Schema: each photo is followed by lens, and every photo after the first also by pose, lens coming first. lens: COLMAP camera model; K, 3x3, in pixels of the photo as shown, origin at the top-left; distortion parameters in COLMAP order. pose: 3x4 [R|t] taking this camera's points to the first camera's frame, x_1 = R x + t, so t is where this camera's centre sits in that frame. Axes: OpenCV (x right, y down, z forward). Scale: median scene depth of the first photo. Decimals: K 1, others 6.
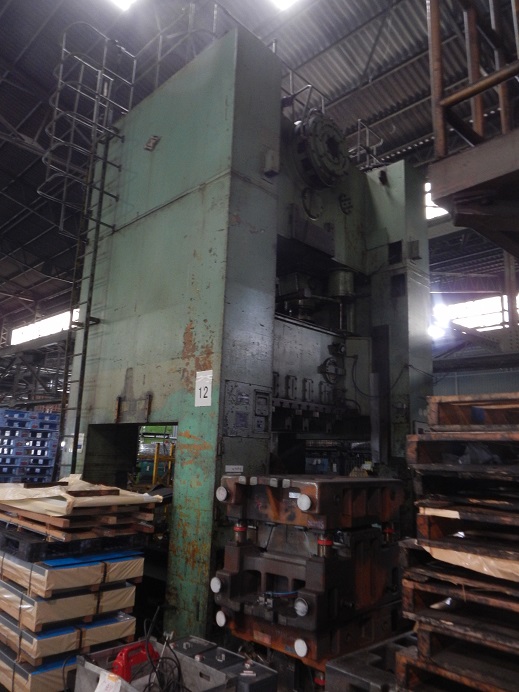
lens RADIAL K [[511.6, 0, 259.5], [0, 511.6, 346.0], [0, 0, 1]] dist [-0.003432, -0.001977]
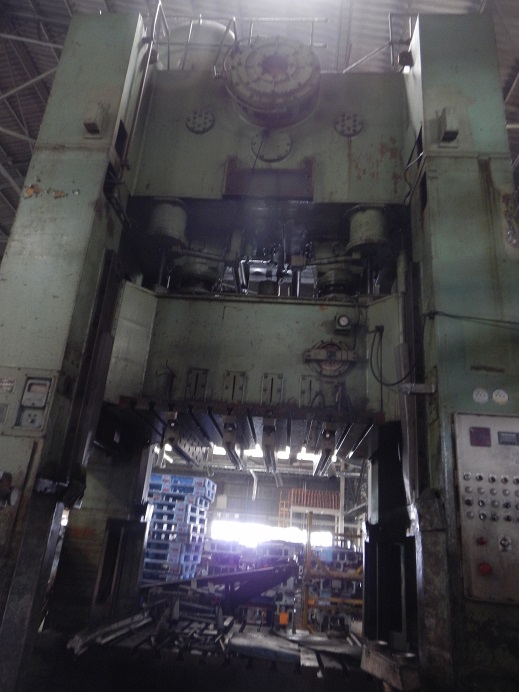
lens RADIAL K [[513.0, 0, 259.5], [0, 513.0, 346.0], [0, 0, 1]] dist [-0.001462, 0.007351]
pose [[0.673982, -0.253099, -0.694038, 0.542171], [0.098666, 0.961903, -0.254967, 0.193579], [0.732129, 0.103365, 0.673277, 0.516487]]
